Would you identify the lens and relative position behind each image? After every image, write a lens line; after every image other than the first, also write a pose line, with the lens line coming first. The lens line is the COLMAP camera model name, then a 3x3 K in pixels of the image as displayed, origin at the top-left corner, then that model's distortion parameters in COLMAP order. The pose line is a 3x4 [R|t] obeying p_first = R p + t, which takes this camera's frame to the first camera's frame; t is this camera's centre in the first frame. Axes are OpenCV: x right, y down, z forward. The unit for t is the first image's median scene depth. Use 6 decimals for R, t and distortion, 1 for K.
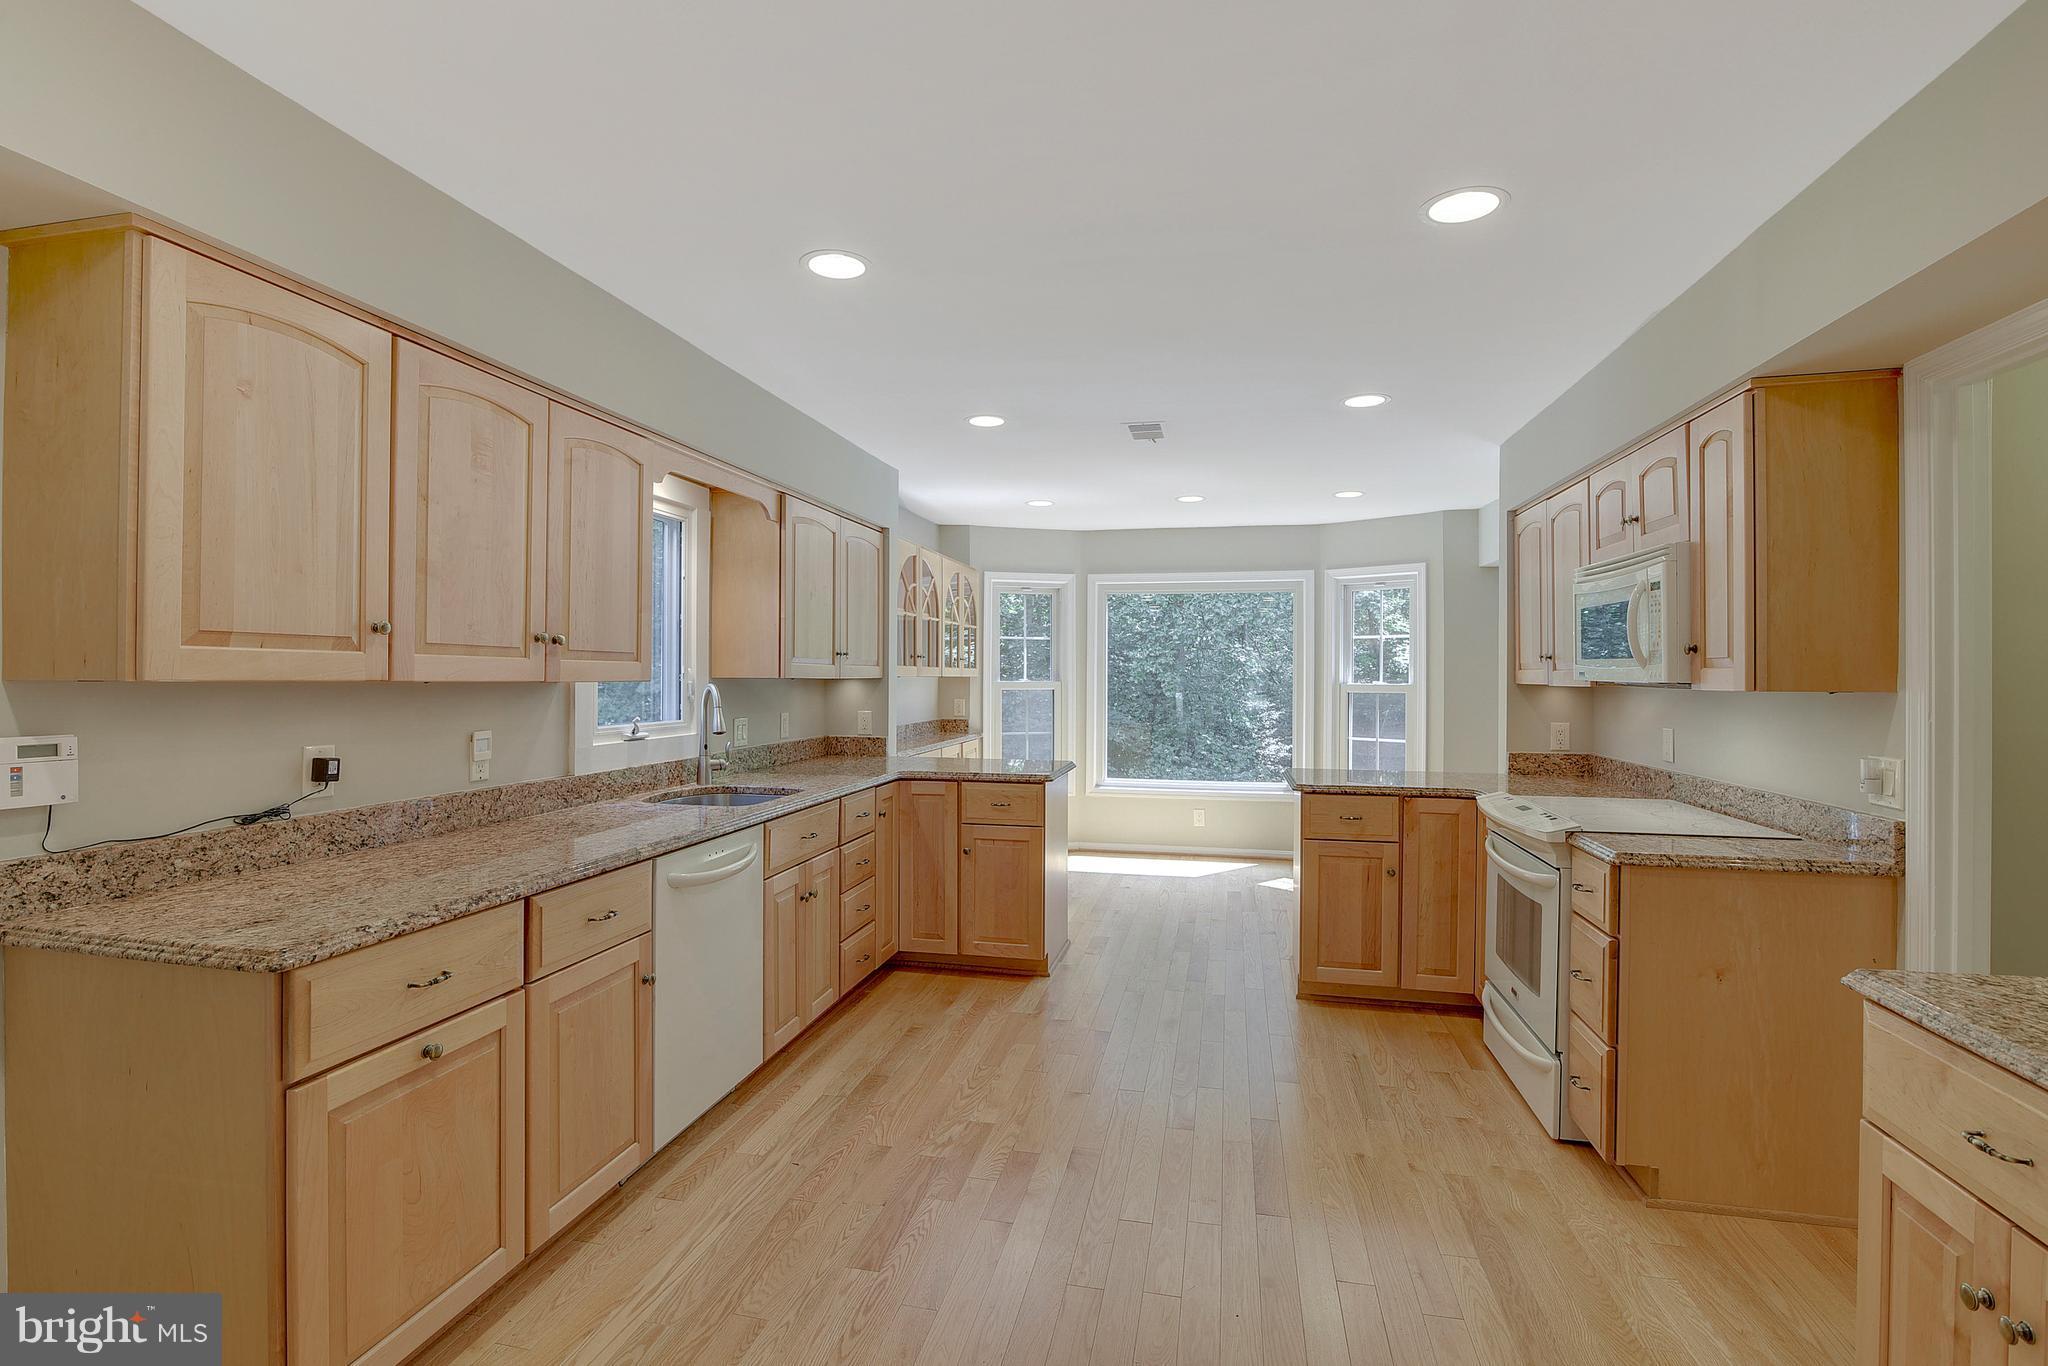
lens RADIAL K [[972.7, 0, 1012.5], [0, 972.7, 663.9], [0, 0, 1]] dist [-0.018703, -0.000587]
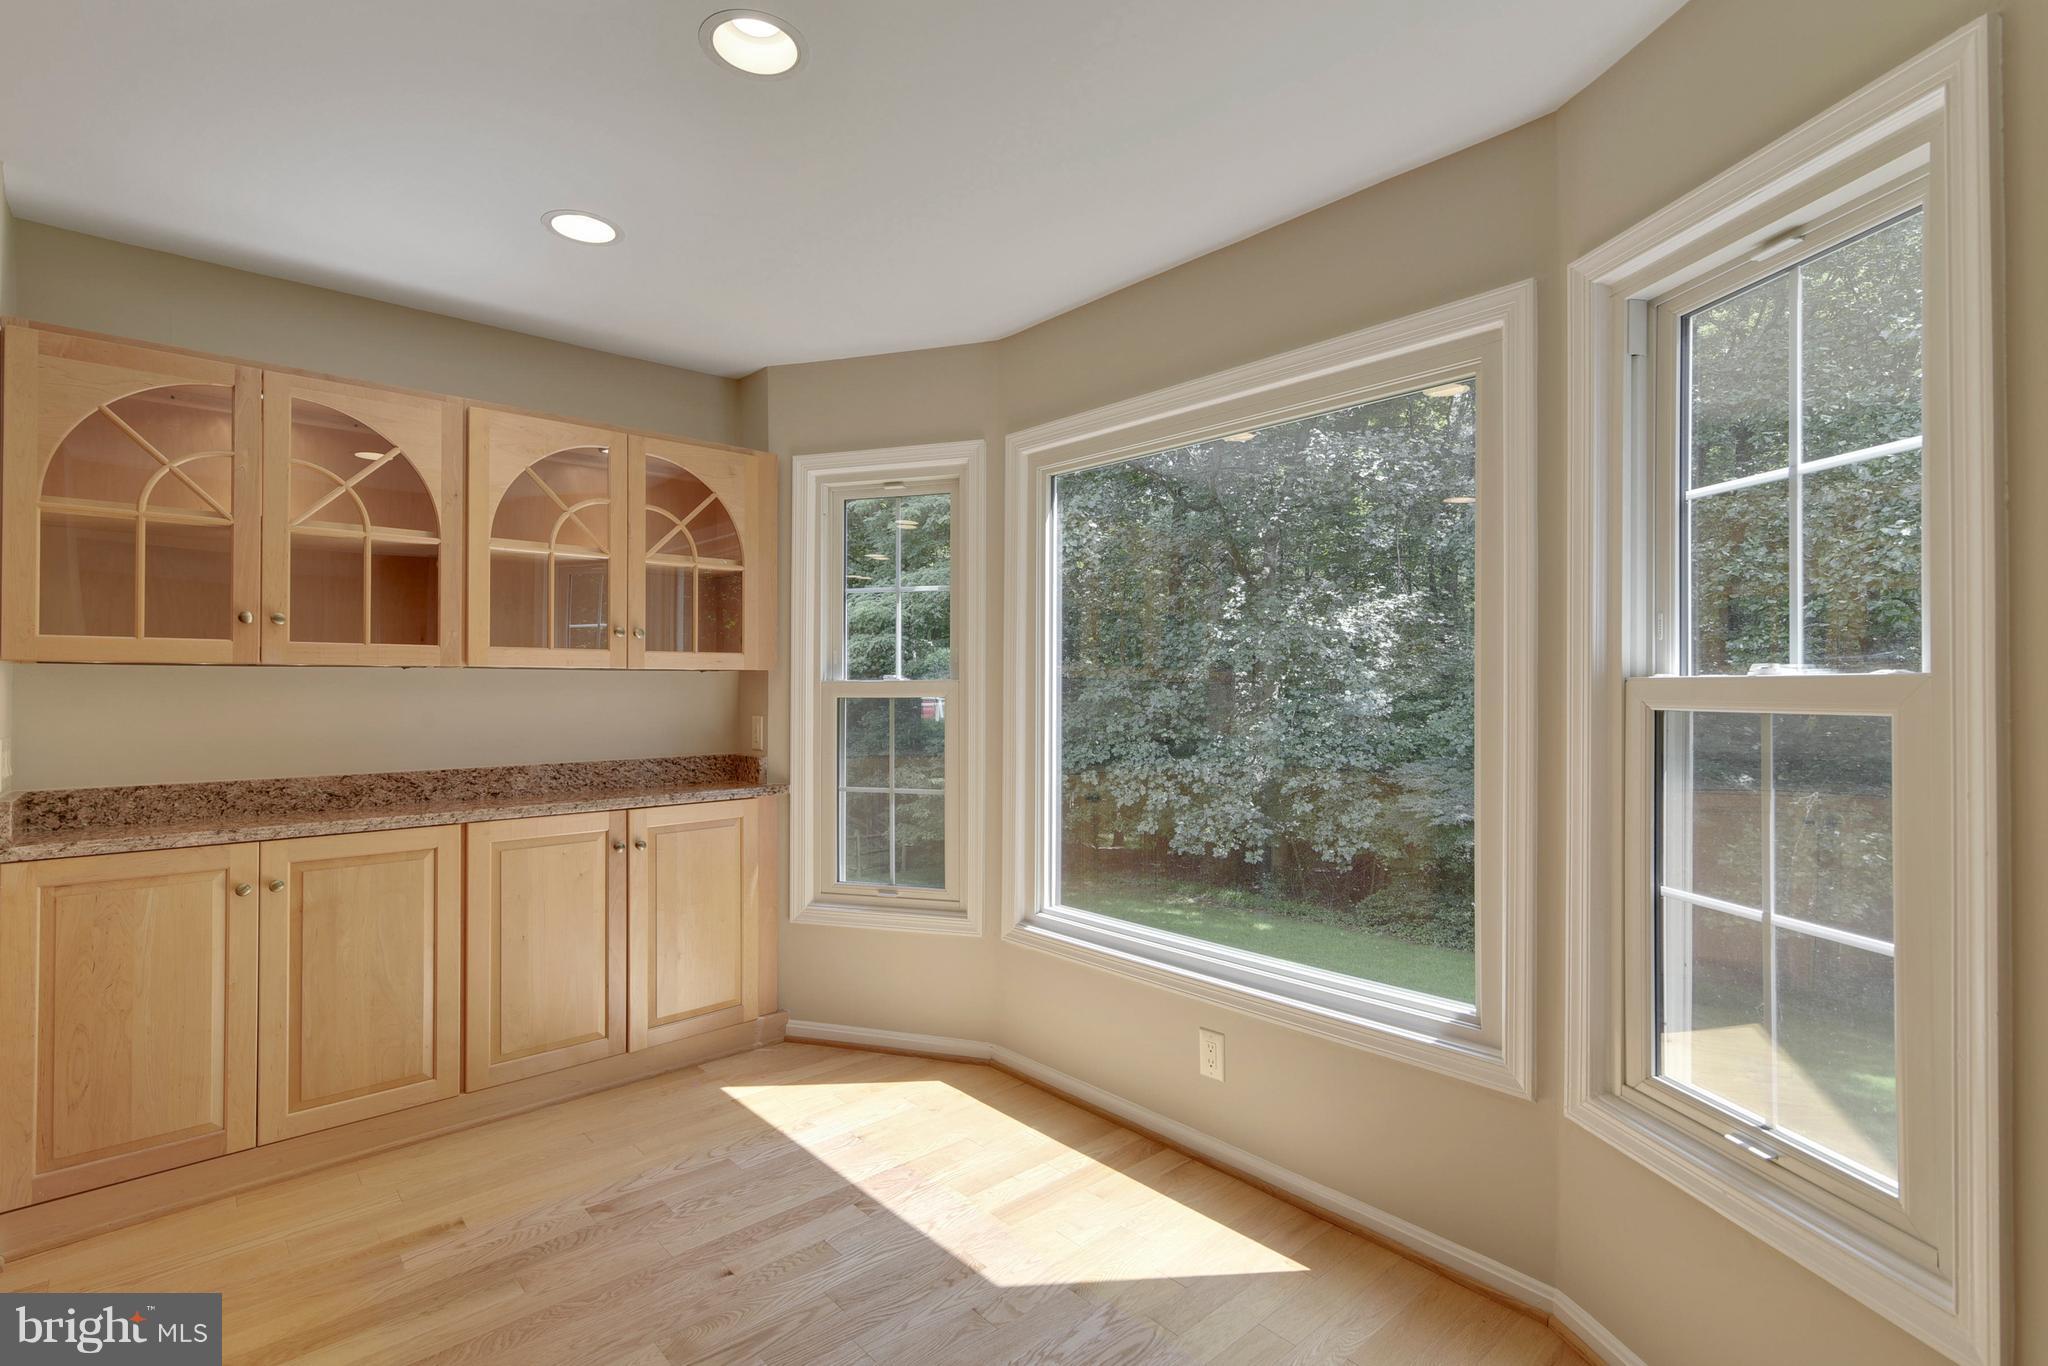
lens RADIAL K [[950.6, 0, 1019.4], [0, 950.6, 677.5], [0, 0, 1]] dist [0.001572, -0.000029]
pose [[0.816588, -0.010372, -0.577128, 0.556837], [0.010656, 0.999939, -0.002894, 0.030894], [0.577123, -0.003787, 0.816648, 1.101533]]
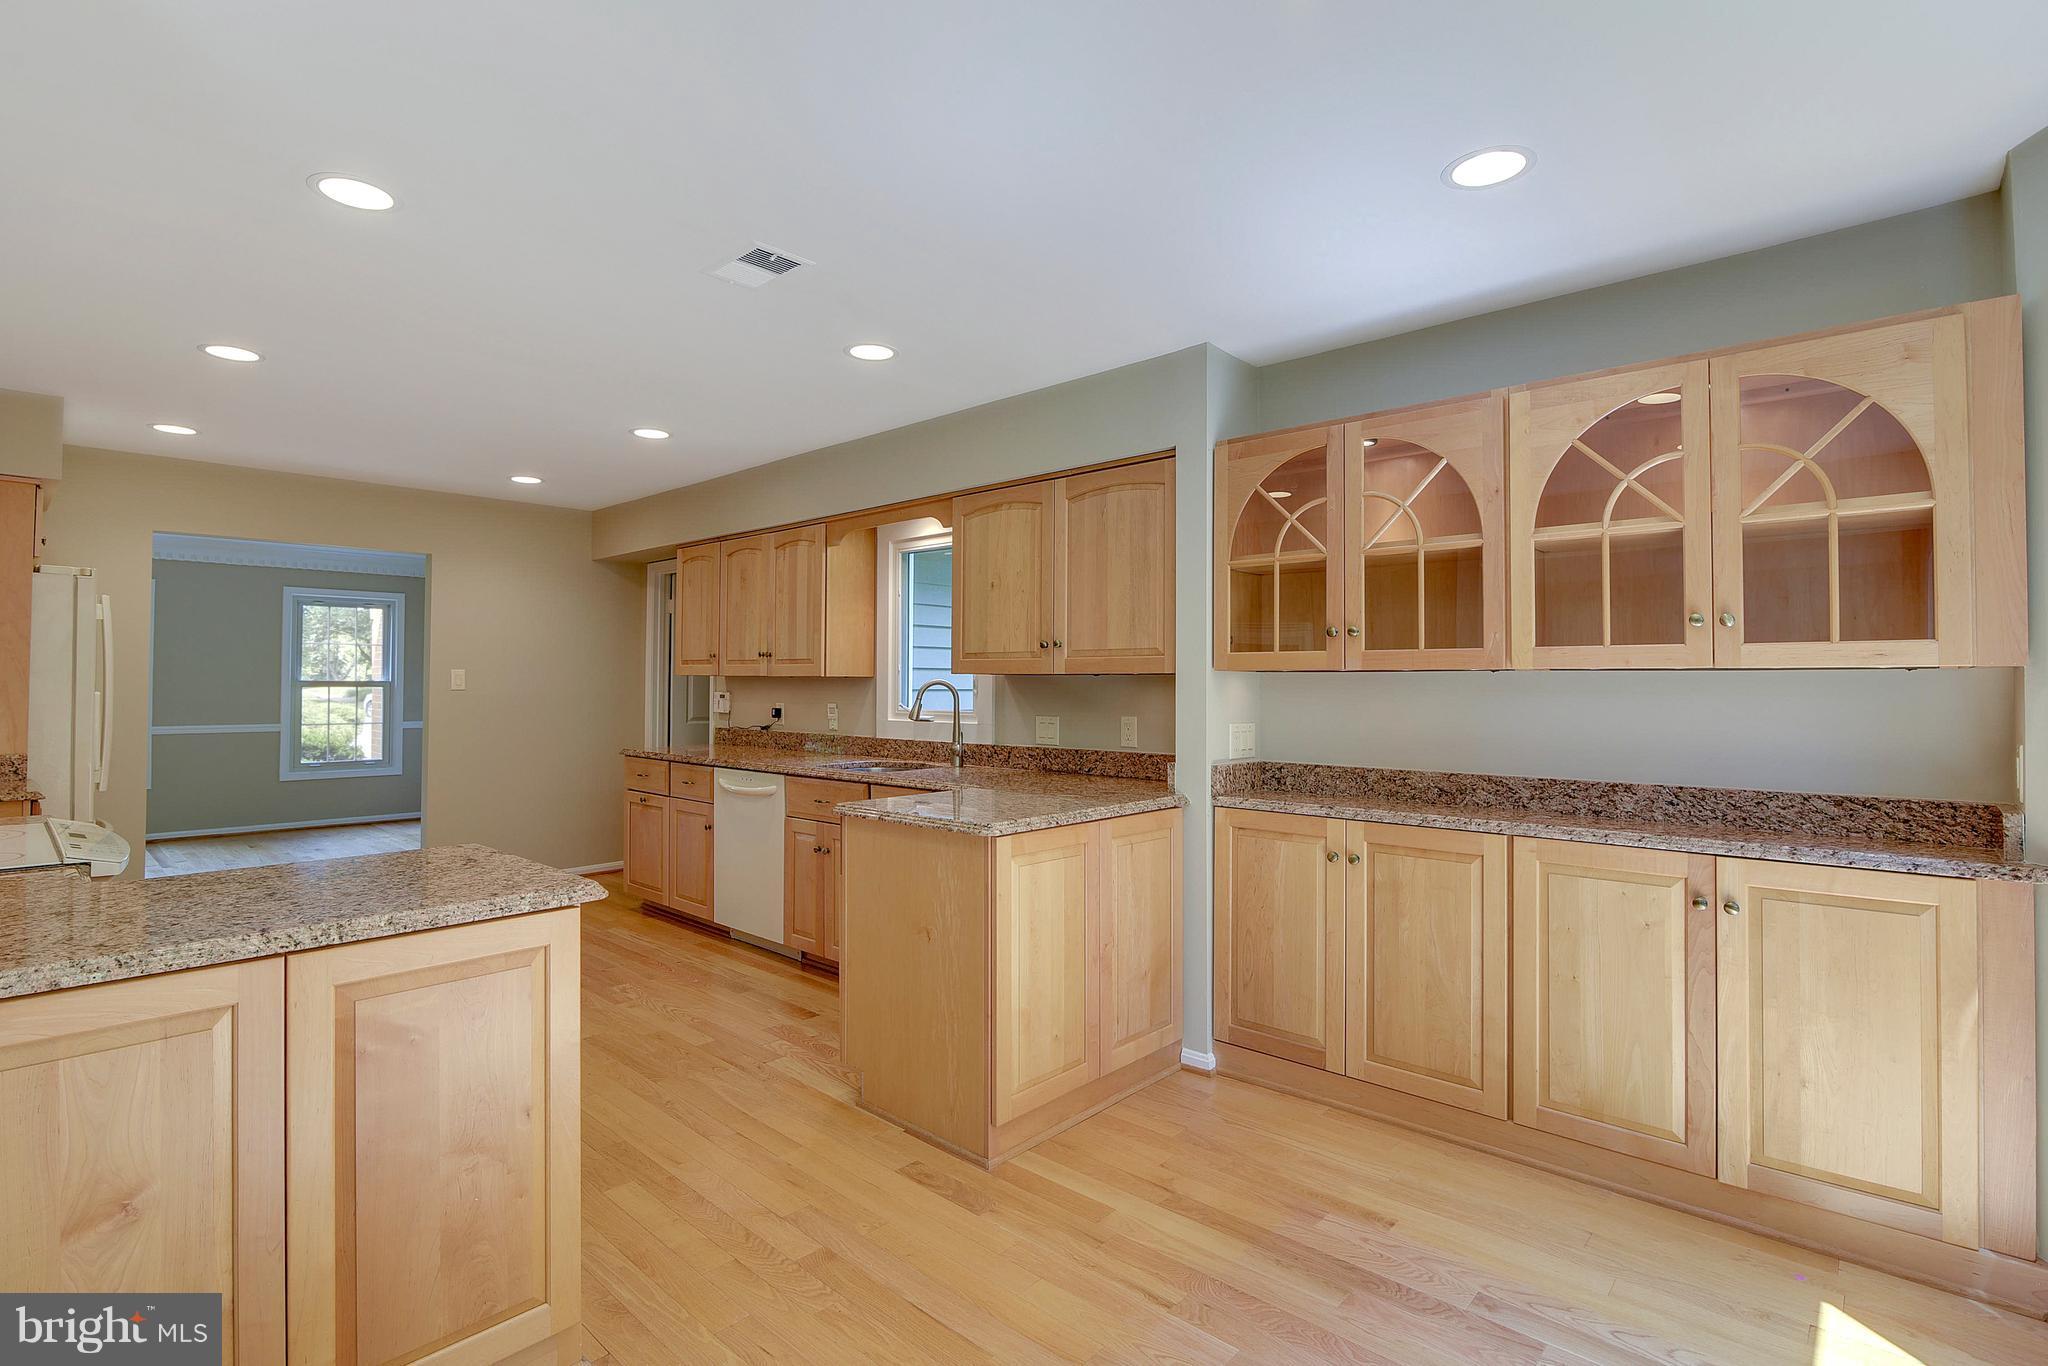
lens RADIAL K [[972.7, 0, 1012.5], [0, 972.7, 663.9], [0, 0, 1]] dist [-0.018703, -0.000587]
pose [[-0.505247, -0.024484, -0.862627, 0.572729], [0.002652, 0.999549, -0.029924, 0.031935], [0.862971, -0.017406, -0.504954, 1.431614]]
